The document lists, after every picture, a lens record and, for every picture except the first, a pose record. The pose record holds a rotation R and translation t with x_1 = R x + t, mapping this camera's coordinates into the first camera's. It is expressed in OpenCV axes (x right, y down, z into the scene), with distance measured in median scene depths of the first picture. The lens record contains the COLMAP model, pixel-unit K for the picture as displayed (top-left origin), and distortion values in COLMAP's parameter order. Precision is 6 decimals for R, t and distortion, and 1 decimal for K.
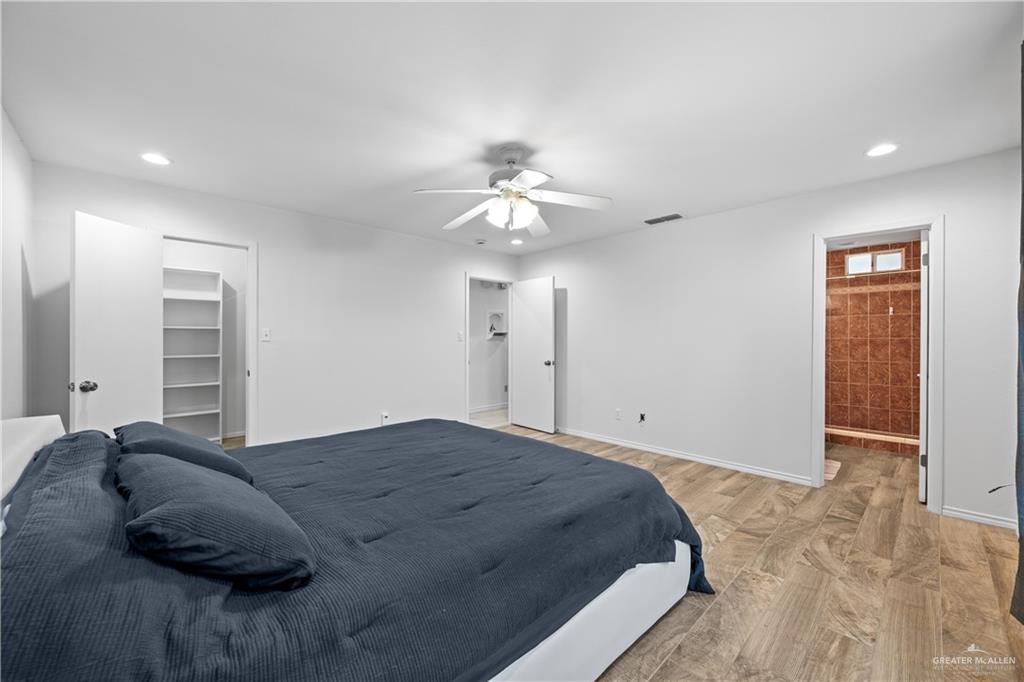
lens RADIAL K [[403.1, 0, 513.7], [0, 403.1, 341.0], [0, 0, 1]] dist [0.006123, 0.000482]
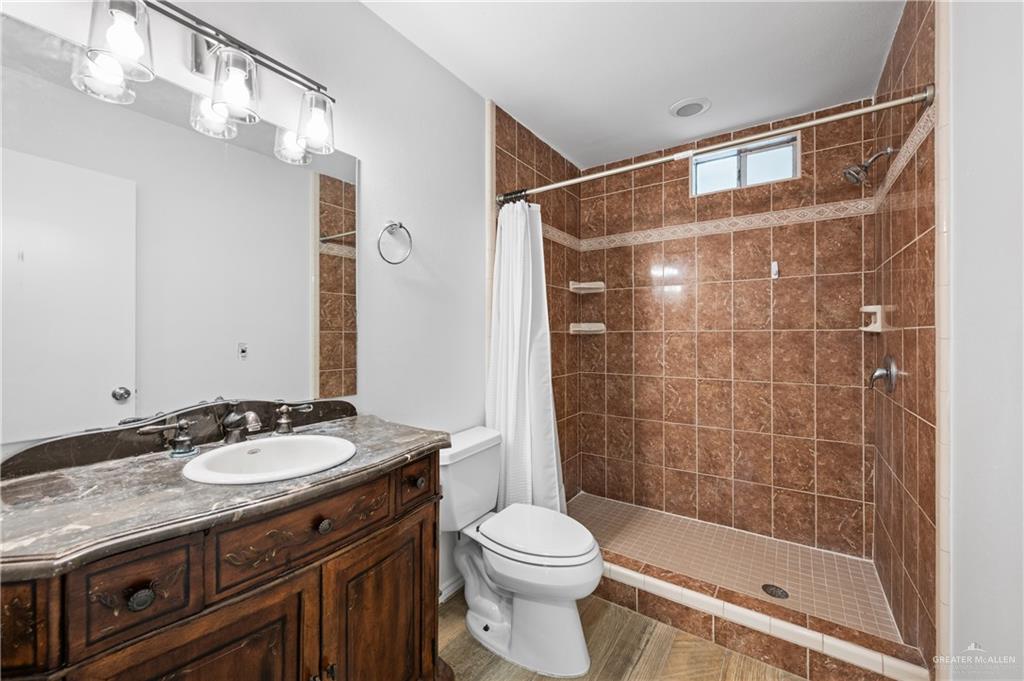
lens RADIAL K [[402.6, 0, 506.0], [0, 402.6, 336.5], [0, 0, 1]] dist [0.002511, 0.000272]
pose [[0.981846, -0.001070, 0.189678, 0.551831], [0.001307, 0.999999, -0.001124, 0.000115], [-0.189677, 0.001352, 0.981846, 0.616158]]
